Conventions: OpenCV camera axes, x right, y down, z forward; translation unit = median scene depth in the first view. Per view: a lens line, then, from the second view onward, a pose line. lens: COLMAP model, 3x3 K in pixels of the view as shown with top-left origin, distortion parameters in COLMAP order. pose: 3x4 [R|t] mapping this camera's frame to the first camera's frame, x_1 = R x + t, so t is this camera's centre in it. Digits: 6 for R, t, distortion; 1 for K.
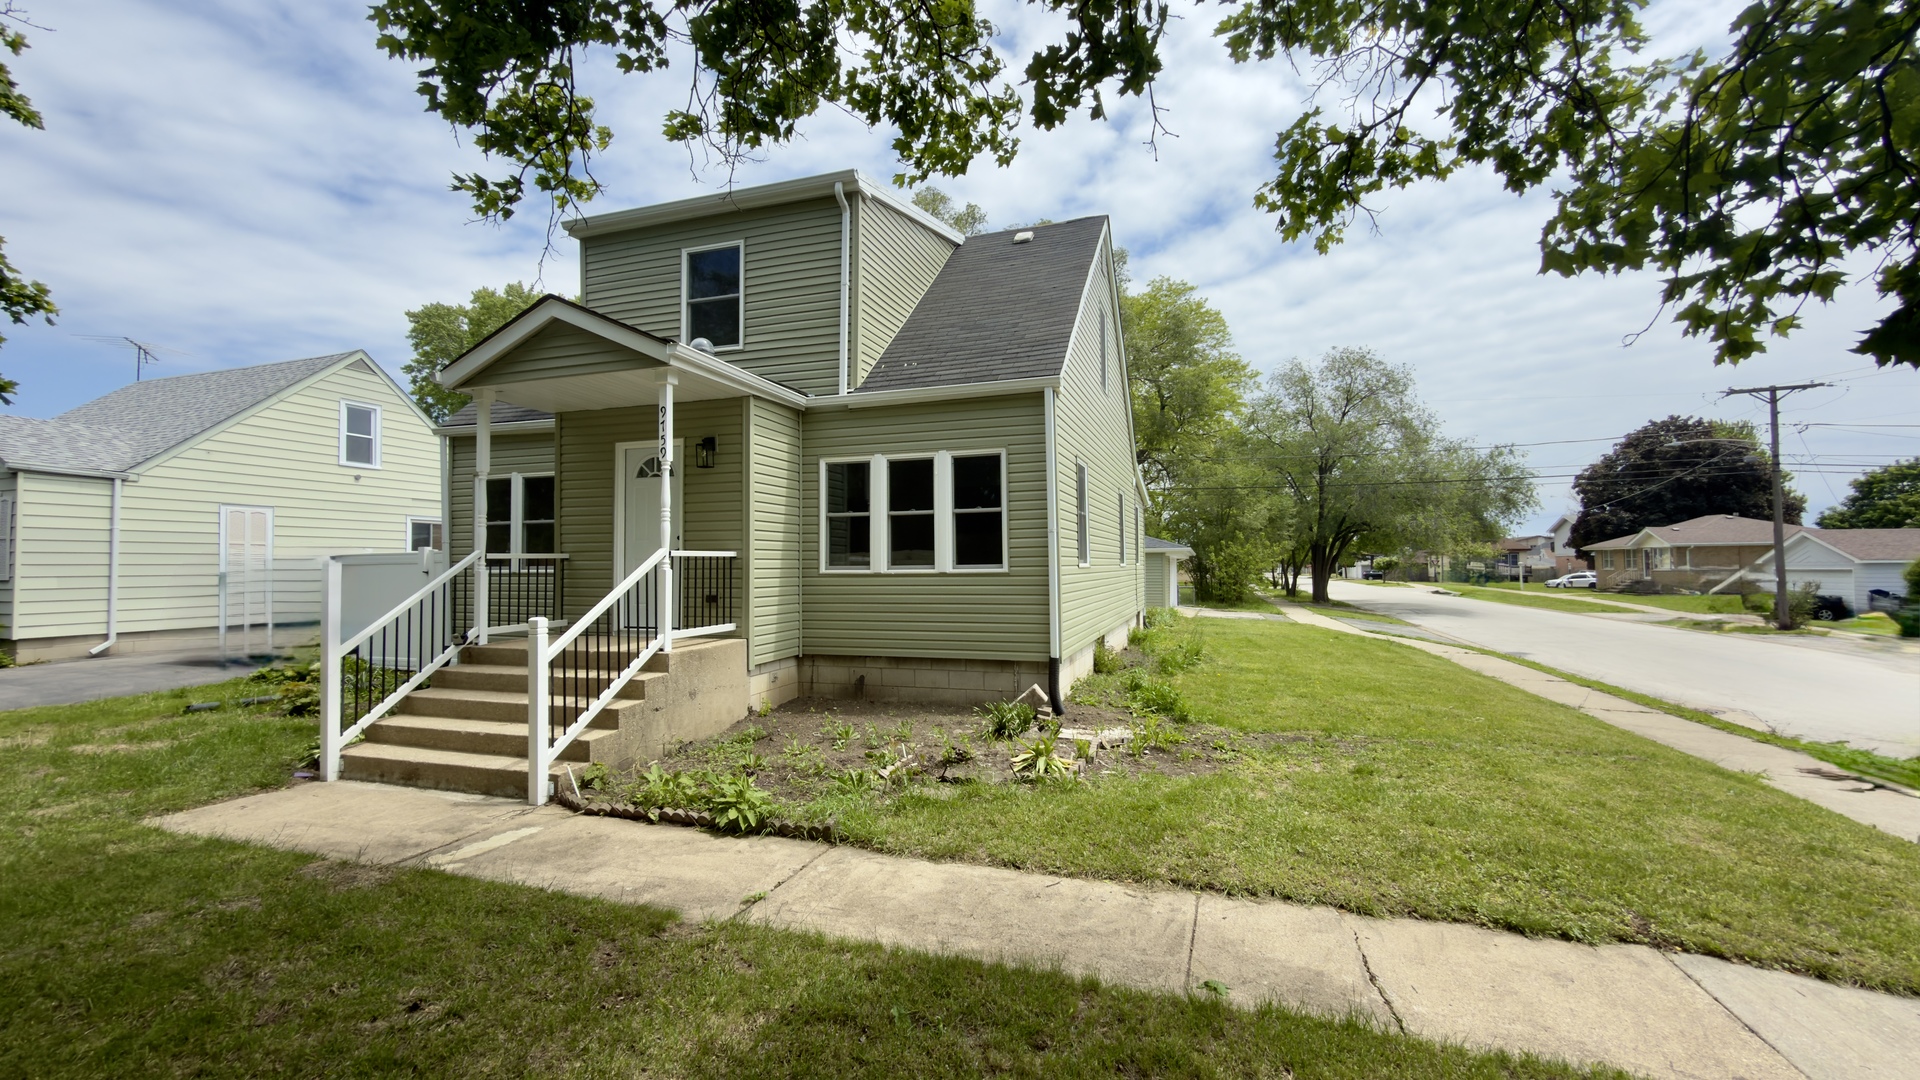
lens RADIAL K [[765.5, 0, 962.6], [0, 765.5, 542.9], [0, 0, 1]] dist [-0.008656, 0.006188]
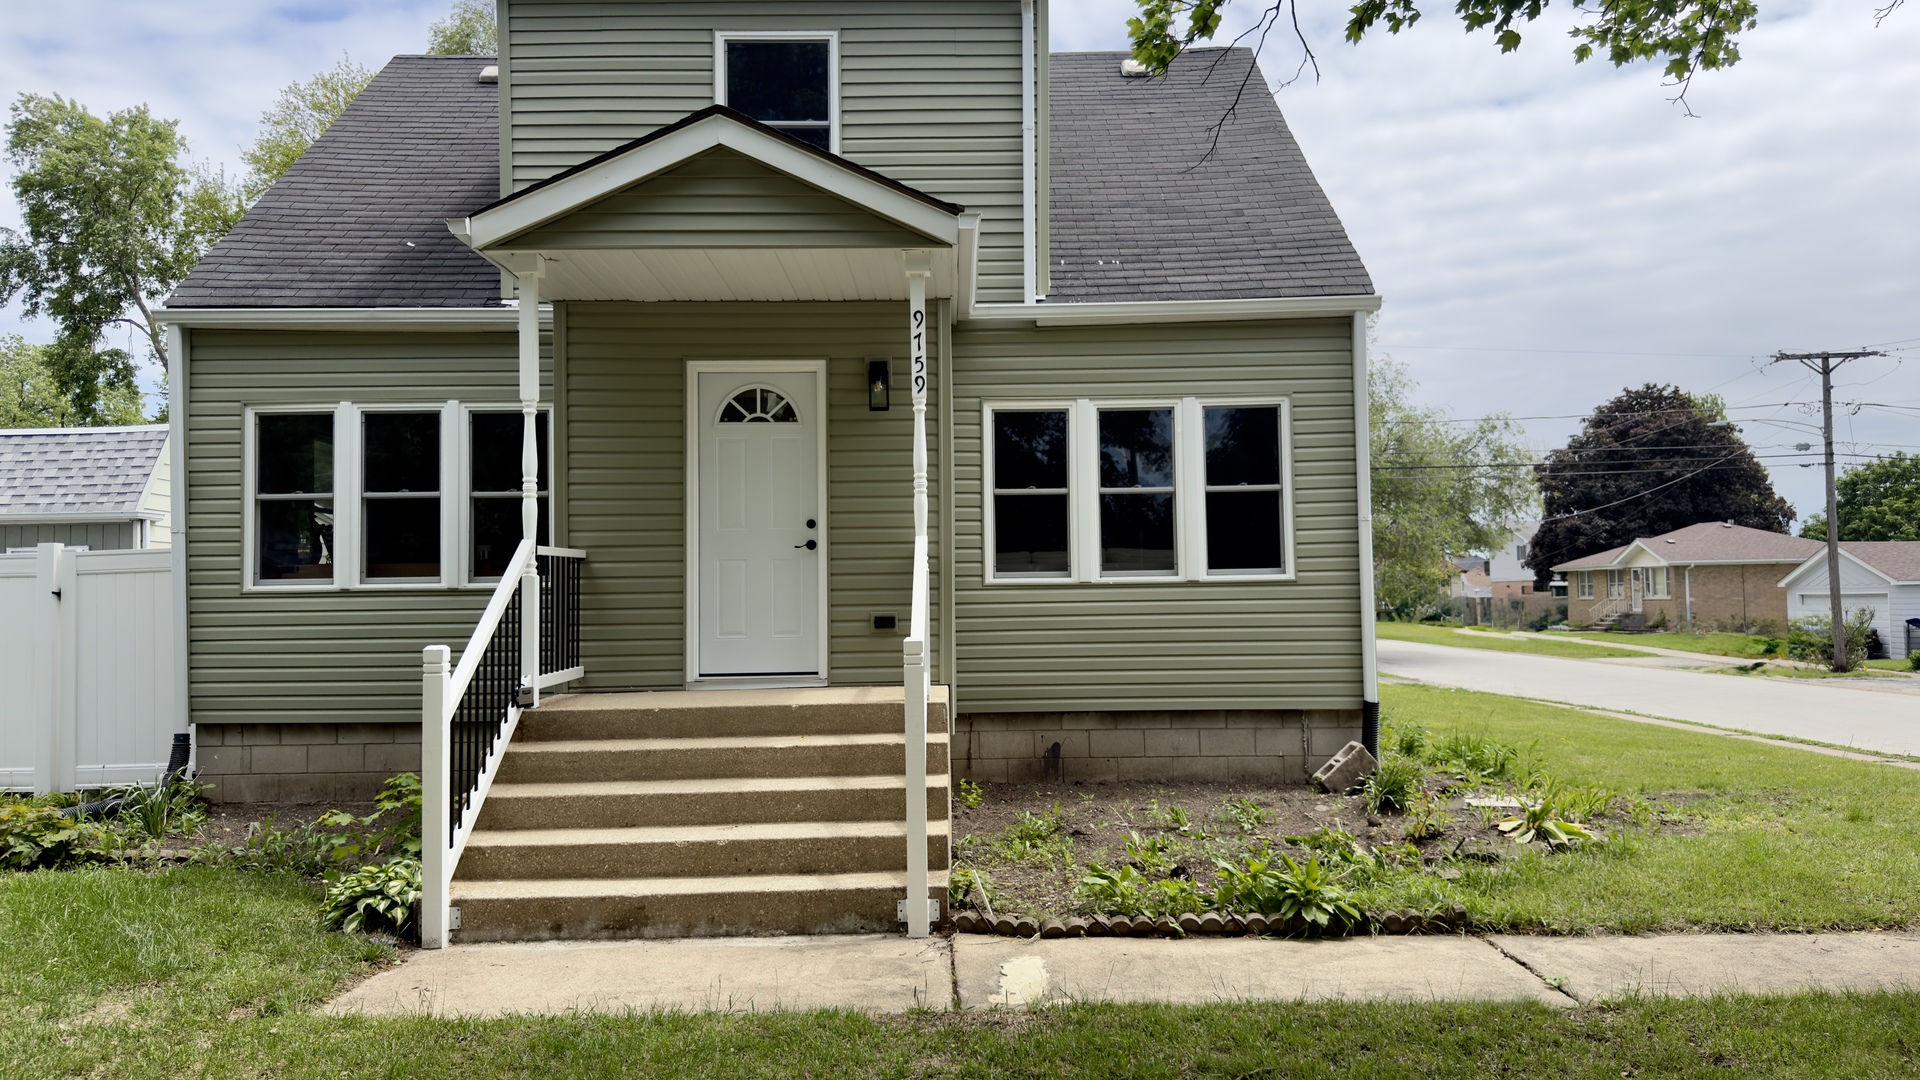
lens RADIAL K [[1337.3, 0, 958.5], [0, 1337.3, 546.1], [0, 0, 1]] dist [0.114004, -0.182004]
pose [[0.949927, 0.006059, 0.312414, -0.523970], [-0.002207, 0.999917, -0.012682, 0.021500], [-0.312464, 0.011358, 0.949862, -0.038309]]
